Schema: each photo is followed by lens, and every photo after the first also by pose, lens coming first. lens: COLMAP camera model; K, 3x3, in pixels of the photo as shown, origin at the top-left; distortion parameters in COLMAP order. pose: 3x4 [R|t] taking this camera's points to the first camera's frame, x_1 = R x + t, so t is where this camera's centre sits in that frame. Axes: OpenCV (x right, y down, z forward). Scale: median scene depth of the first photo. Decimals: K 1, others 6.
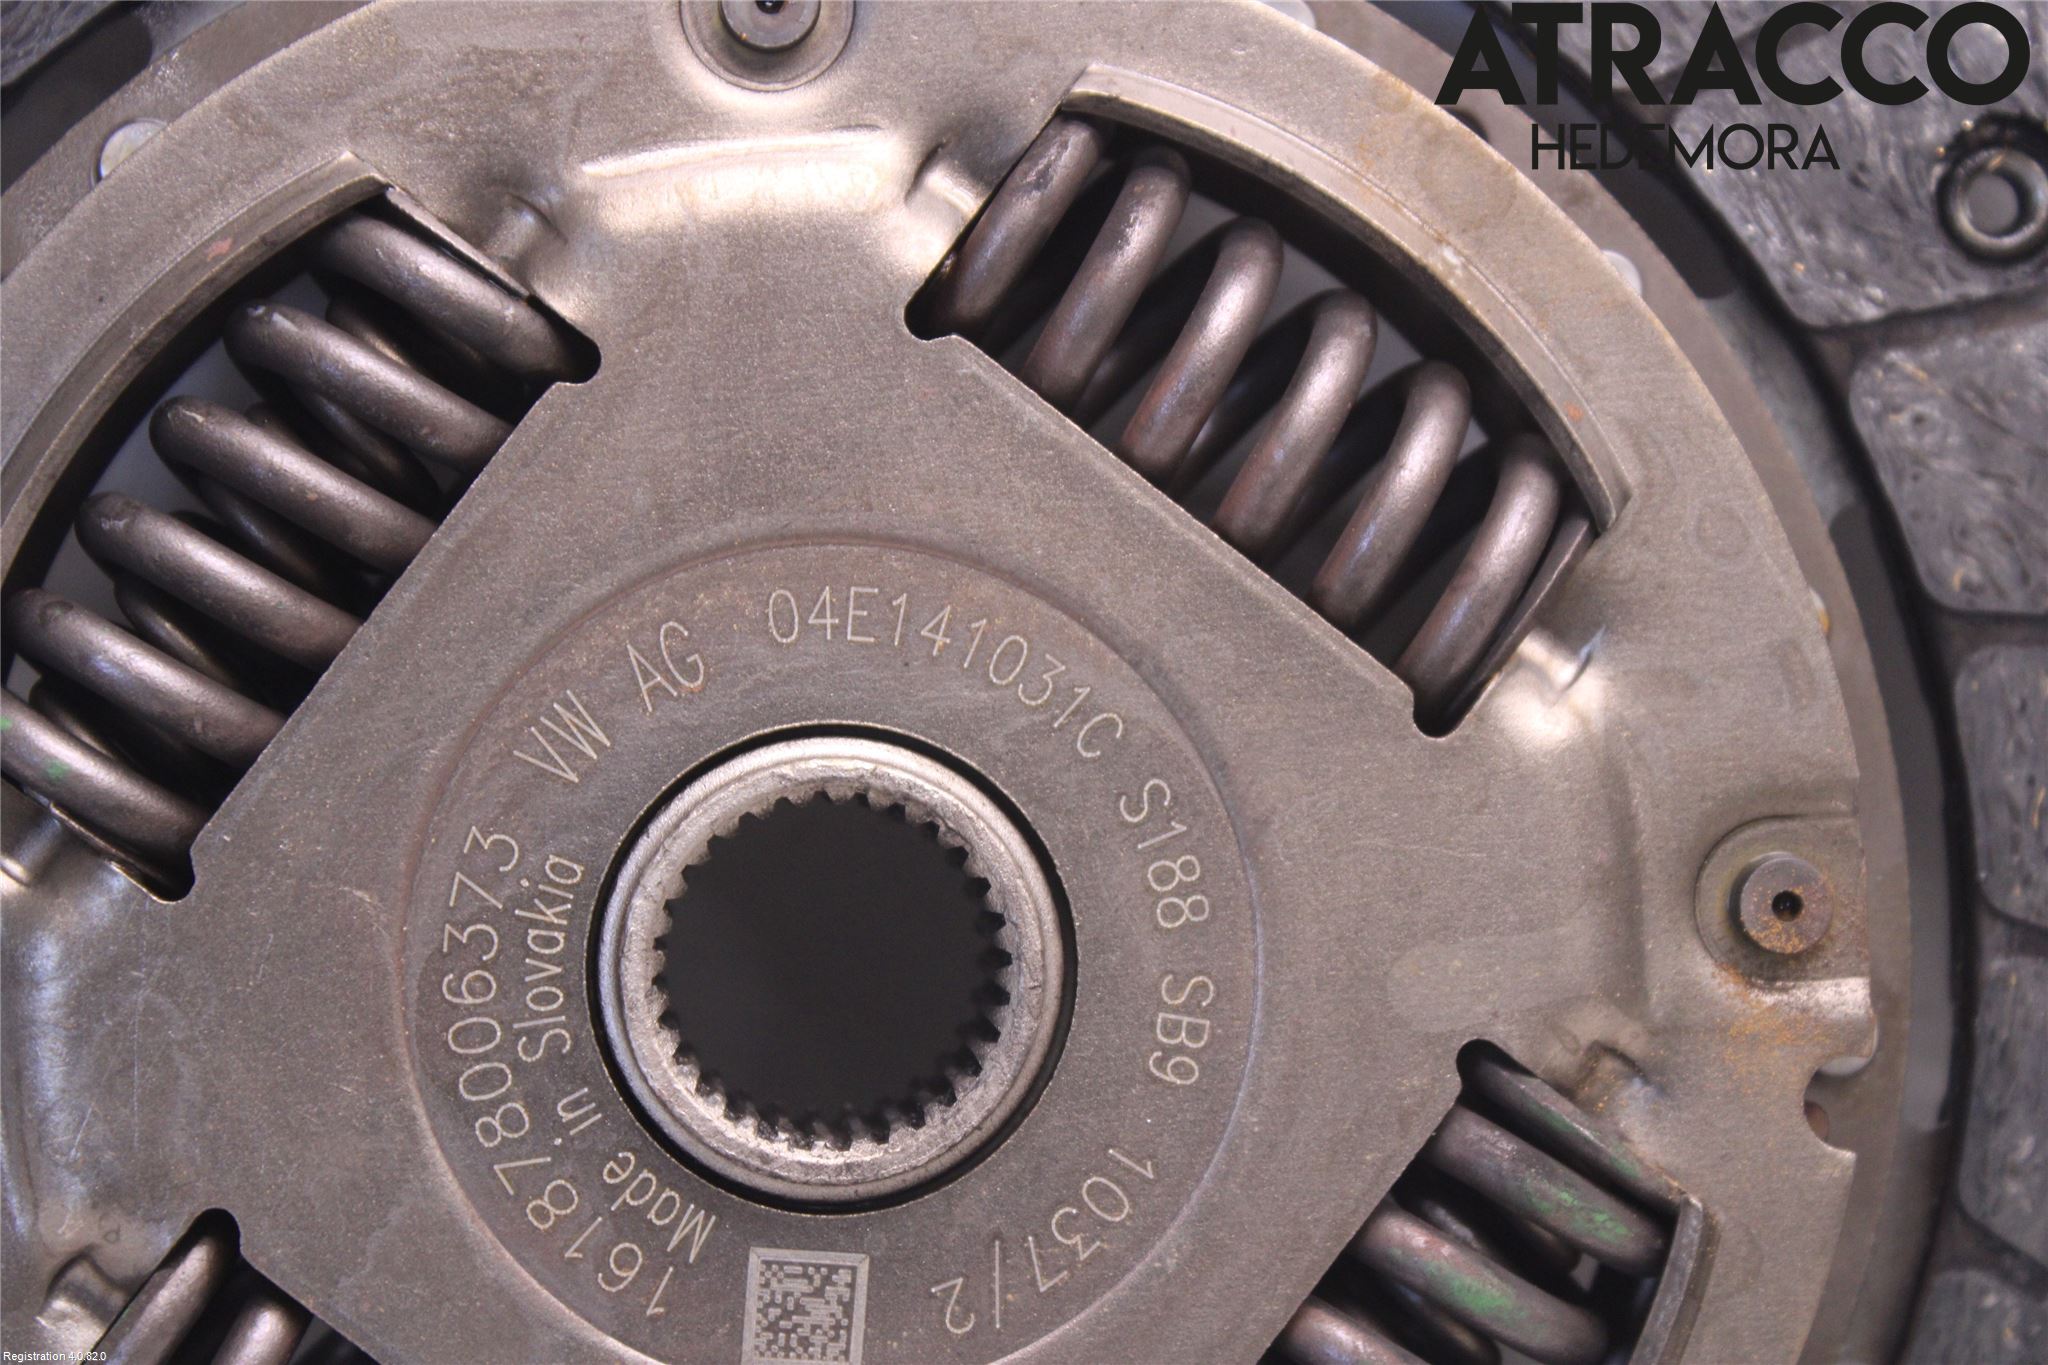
lens RADIAL K [[5181.1, 0, 1017.6], [0, 5181.1, 685.3], [0, 0, 1]] dist [0.176235, 0.000000]
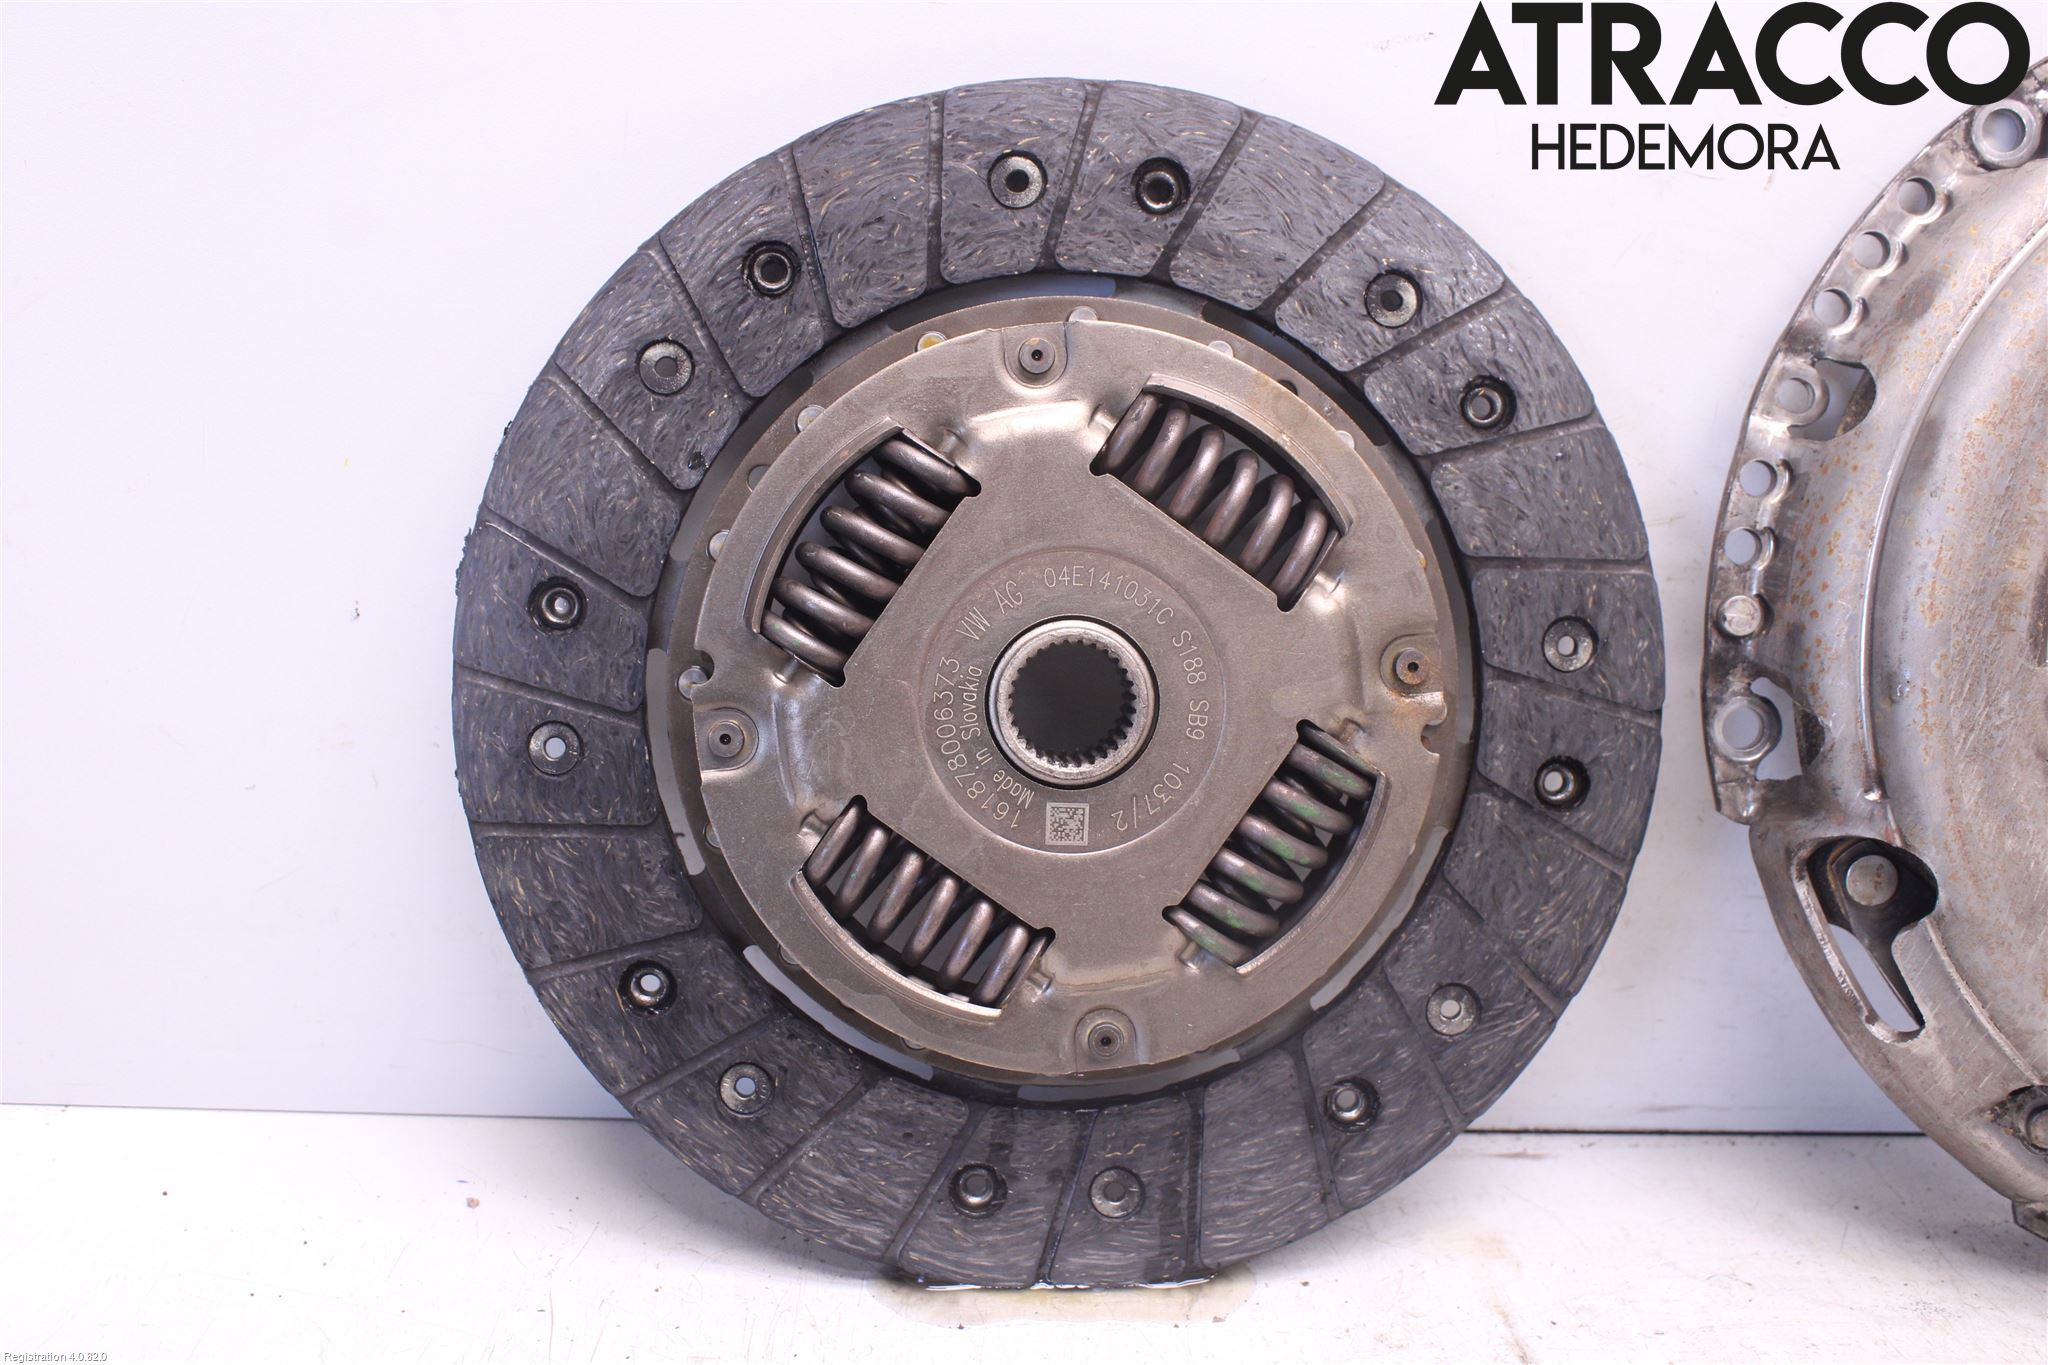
lens RADIAL K [[2246.5, 0, 1030.8], [0, 2246.5, 692.0], [0, 0, 1]] dist [0.026786, 0.000000]
pose [[0.998977, -0.036614, -0.026536, -0.025519], [0.038397, 0.996801, 0.070102, -0.036963], [0.023885, -0.071050, 0.997187, -0.209019]]
